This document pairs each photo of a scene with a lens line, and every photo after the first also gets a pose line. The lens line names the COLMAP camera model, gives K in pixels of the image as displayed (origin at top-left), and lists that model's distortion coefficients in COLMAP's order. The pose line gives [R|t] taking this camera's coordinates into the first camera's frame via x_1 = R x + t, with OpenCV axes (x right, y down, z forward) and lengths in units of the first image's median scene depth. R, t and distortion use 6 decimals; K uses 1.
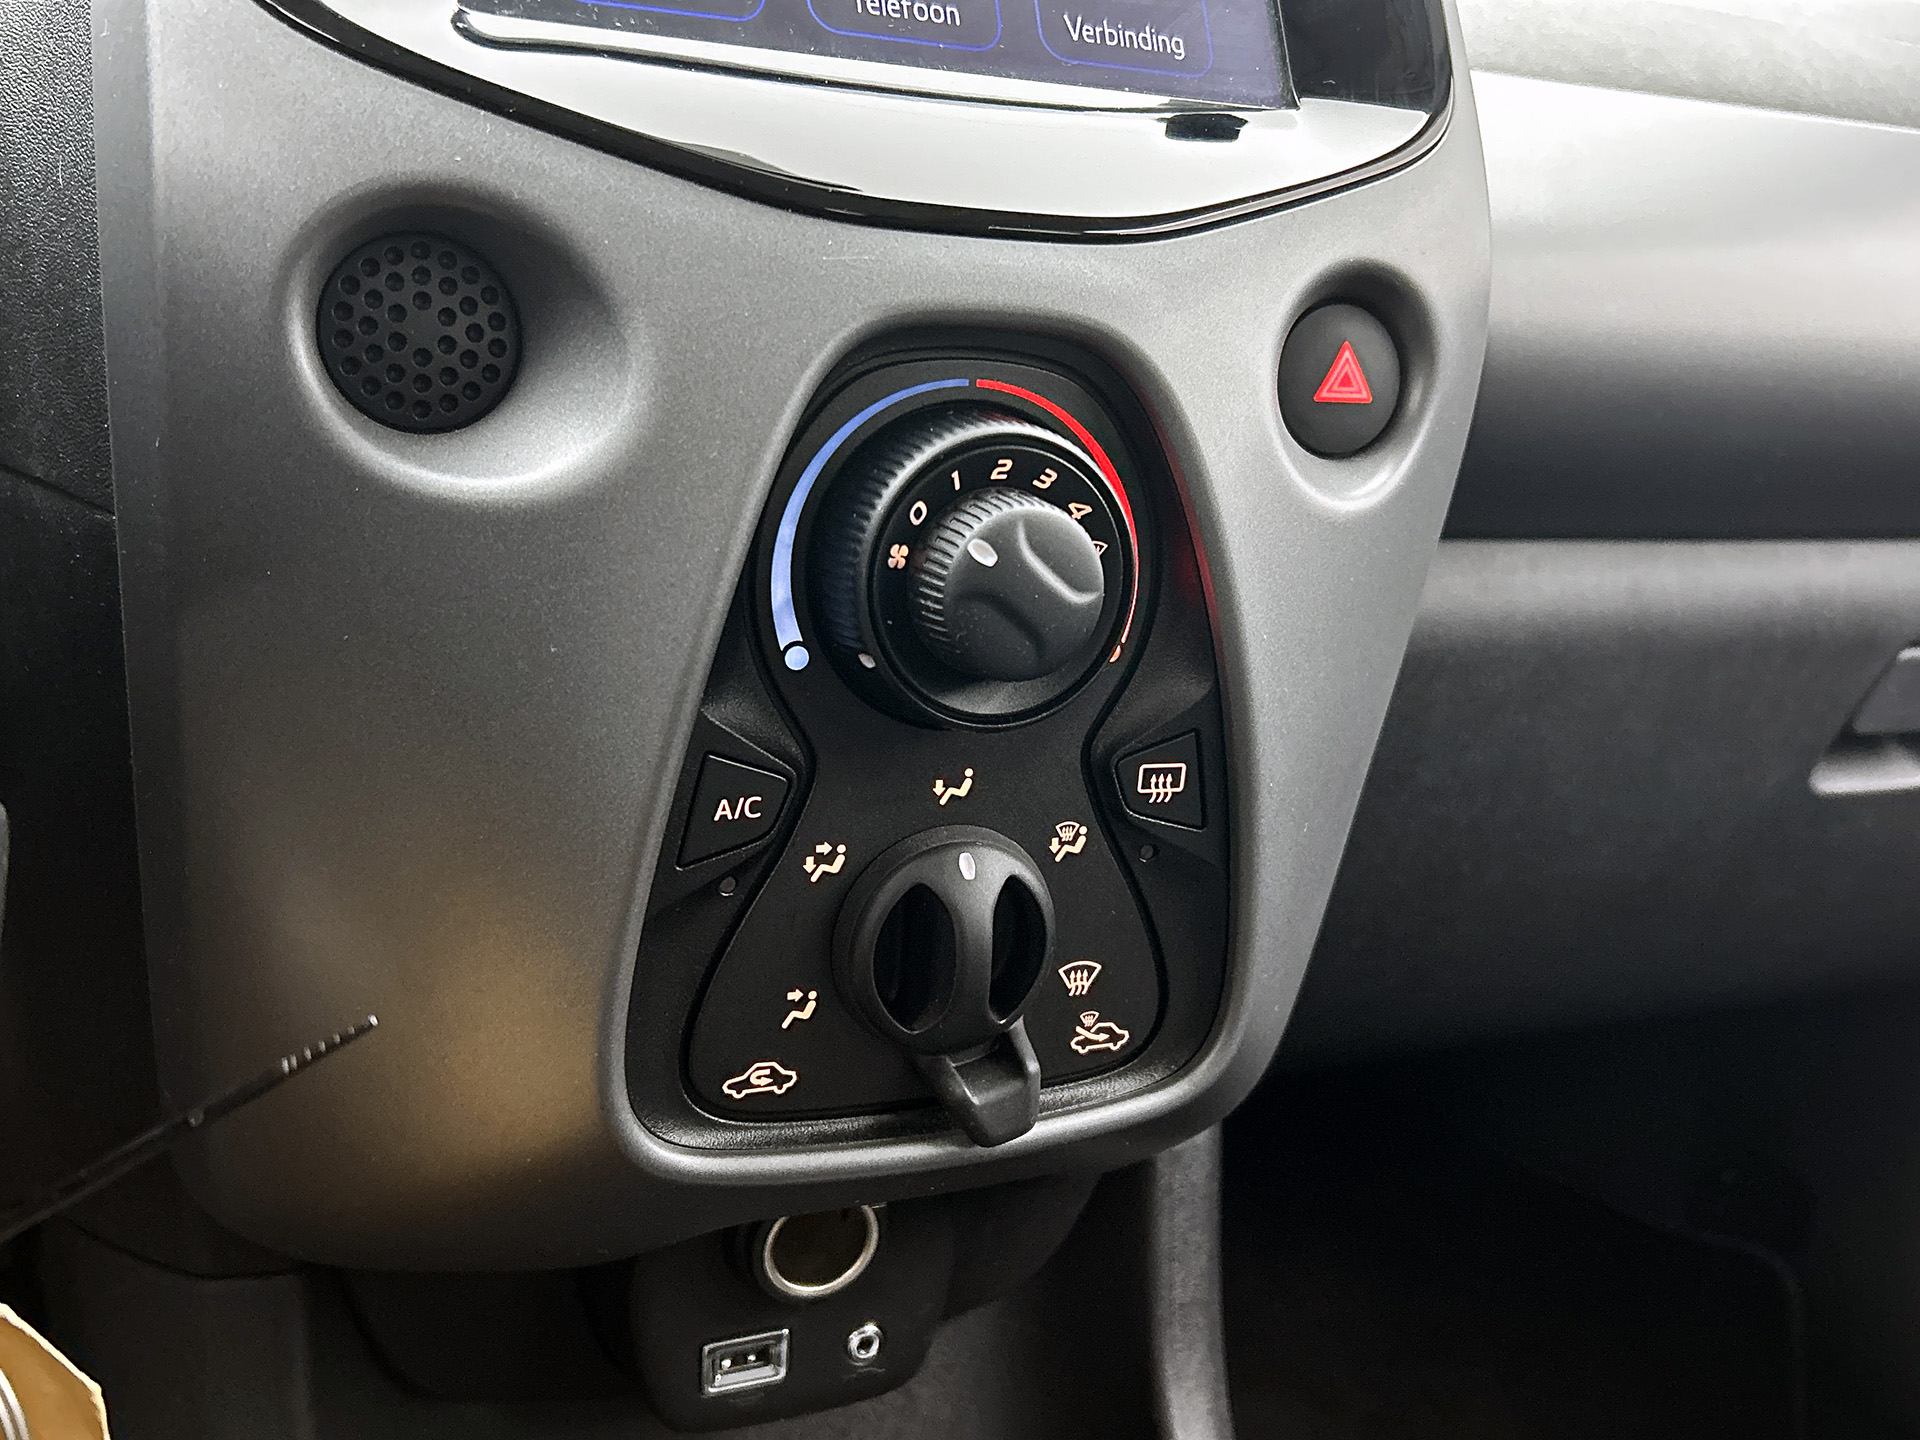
lens RADIAL K [[1728.3, 0, 972.1], [0, 1728.3, 721.5], [0, 0, 1]] dist [0.053450, -0.055369]
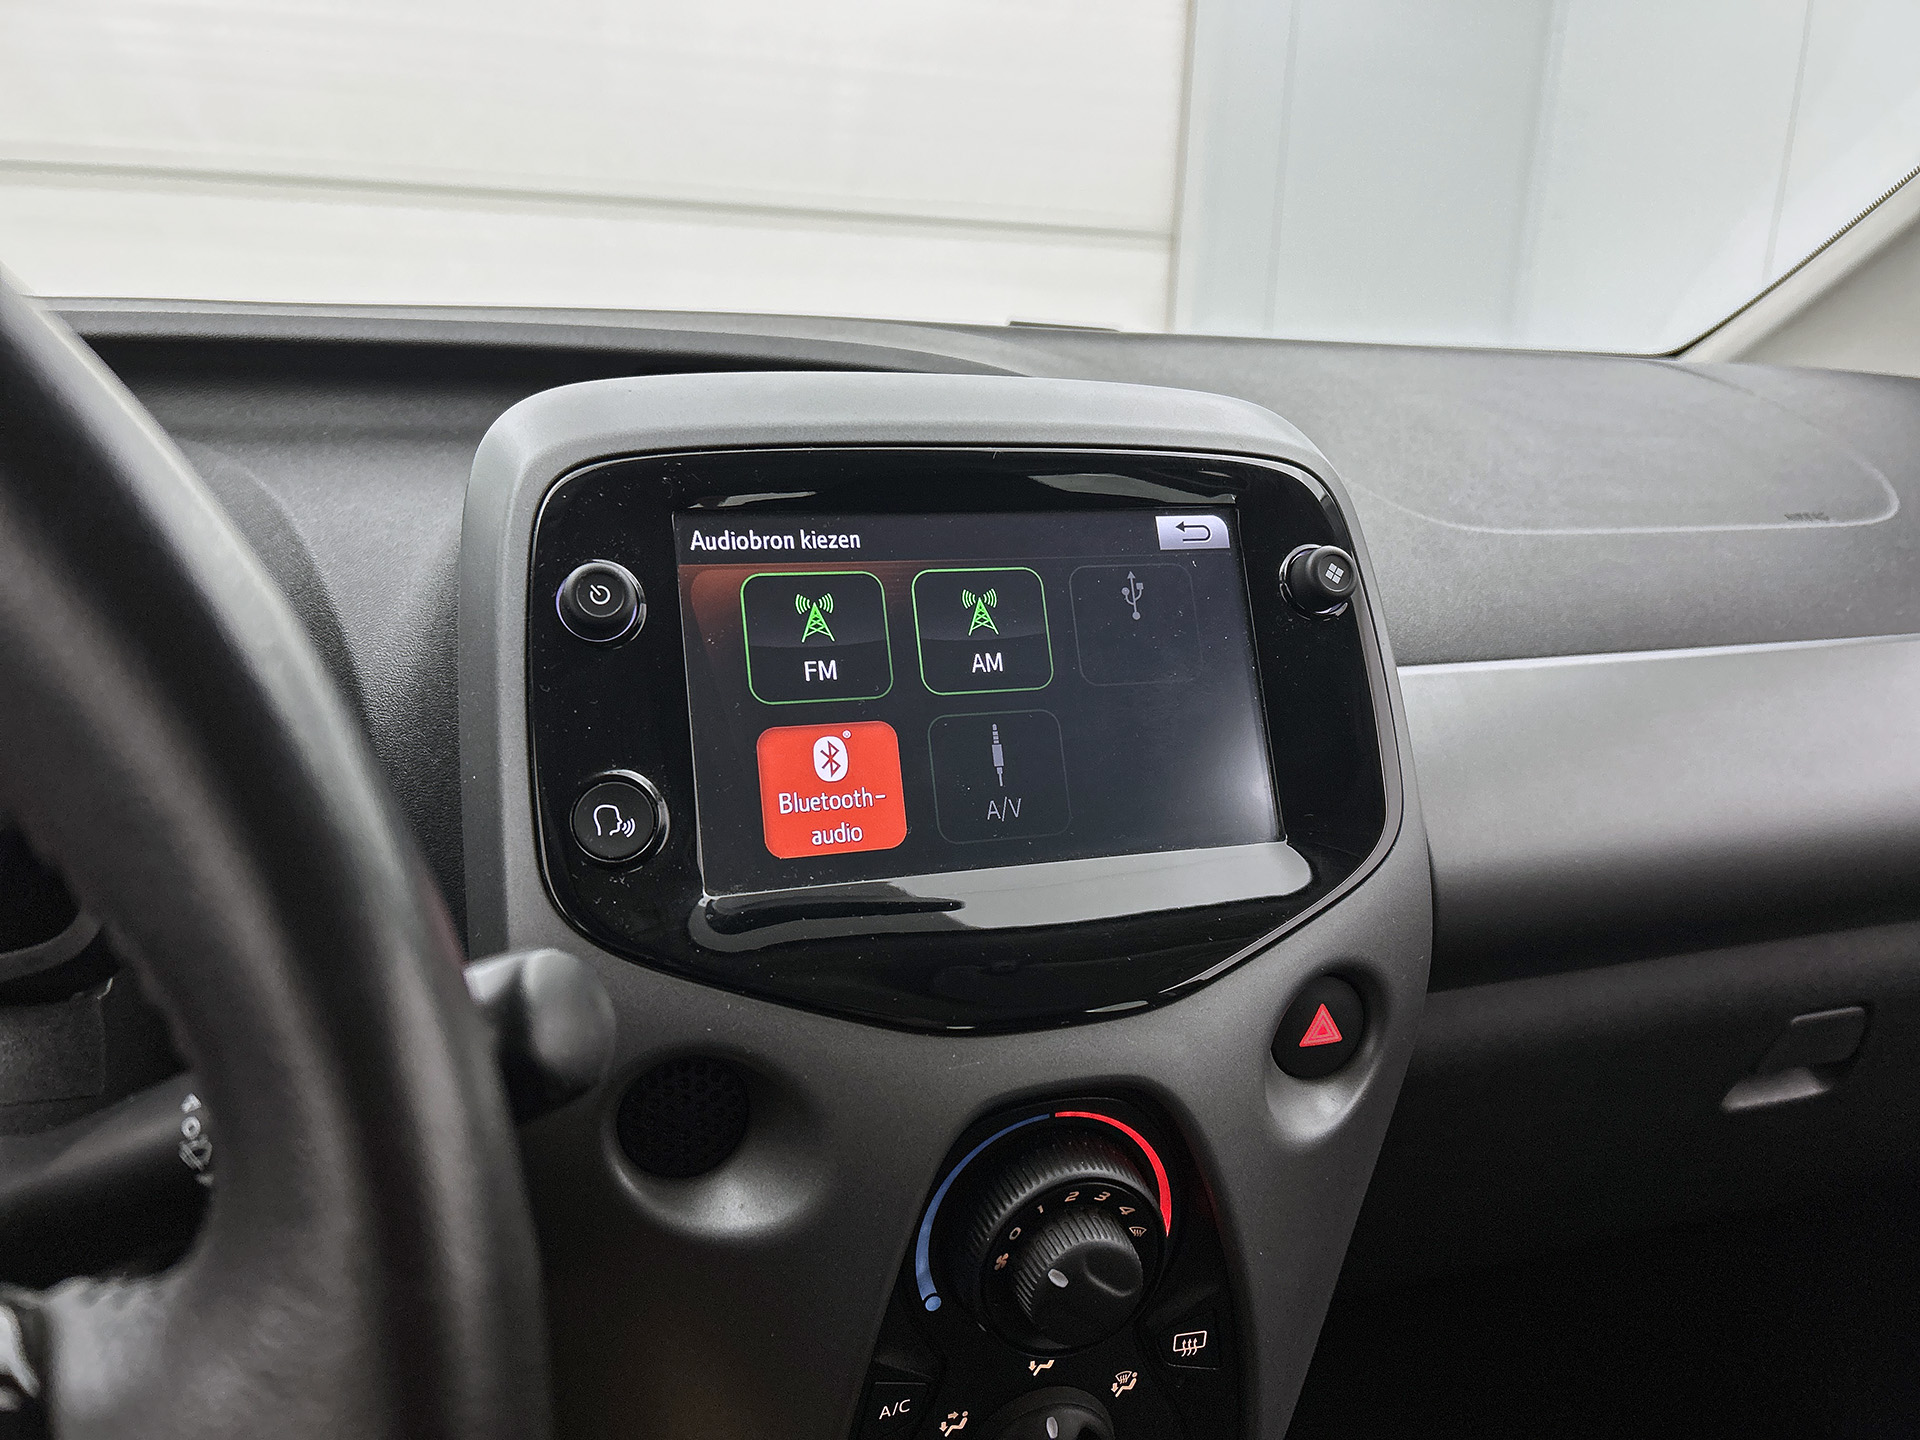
lens RADIAL K [[1461.1, 0, 964.5], [0, 1461.1, 707.0], [0, 0, 1]] dist [0.033332, -0.042940]
pose [[0.996837, -0.008703, -0.078991, 0.024828], [0.010483, 0.999700, 0.022137, -0.513584], [0.078774, -0.022895, 0.996630, -0.203389]]
